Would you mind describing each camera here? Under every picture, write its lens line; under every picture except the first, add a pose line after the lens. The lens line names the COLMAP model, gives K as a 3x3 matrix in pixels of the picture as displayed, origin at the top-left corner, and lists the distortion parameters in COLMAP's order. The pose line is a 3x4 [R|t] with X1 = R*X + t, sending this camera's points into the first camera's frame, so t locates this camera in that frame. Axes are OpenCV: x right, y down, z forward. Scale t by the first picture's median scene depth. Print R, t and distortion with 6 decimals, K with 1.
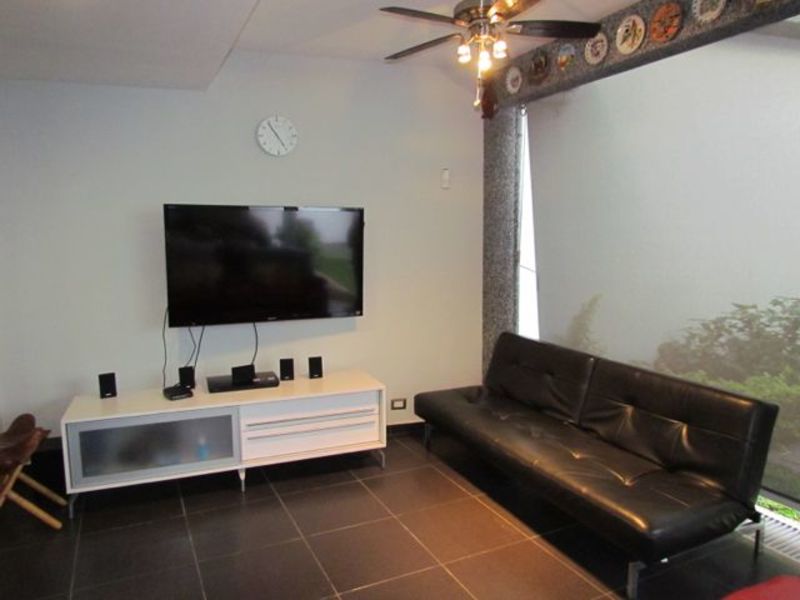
lens RADIAL K [[572.7, 0, 393.1], [0, 572.7, 299.7], [0, 0, 1]] dist [-0.025880, 0.001518]
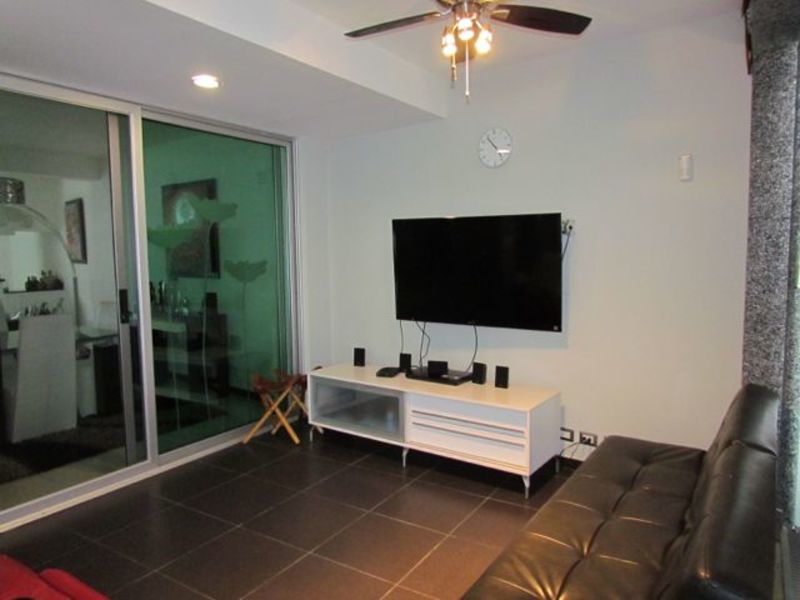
lens RADIAL K [[572.7, 0, 394.2], [0, 572.7, 300.3], [0, 0, 1]] dist [-0.025880, 0.001518]
pose [[0.522365, 0.072789, -0.849610, 0.619224], [-0.093813, 0.995208, 0.027583, -0.023933], [0.847546, 0.065296, 0.526690, 0.327081]]
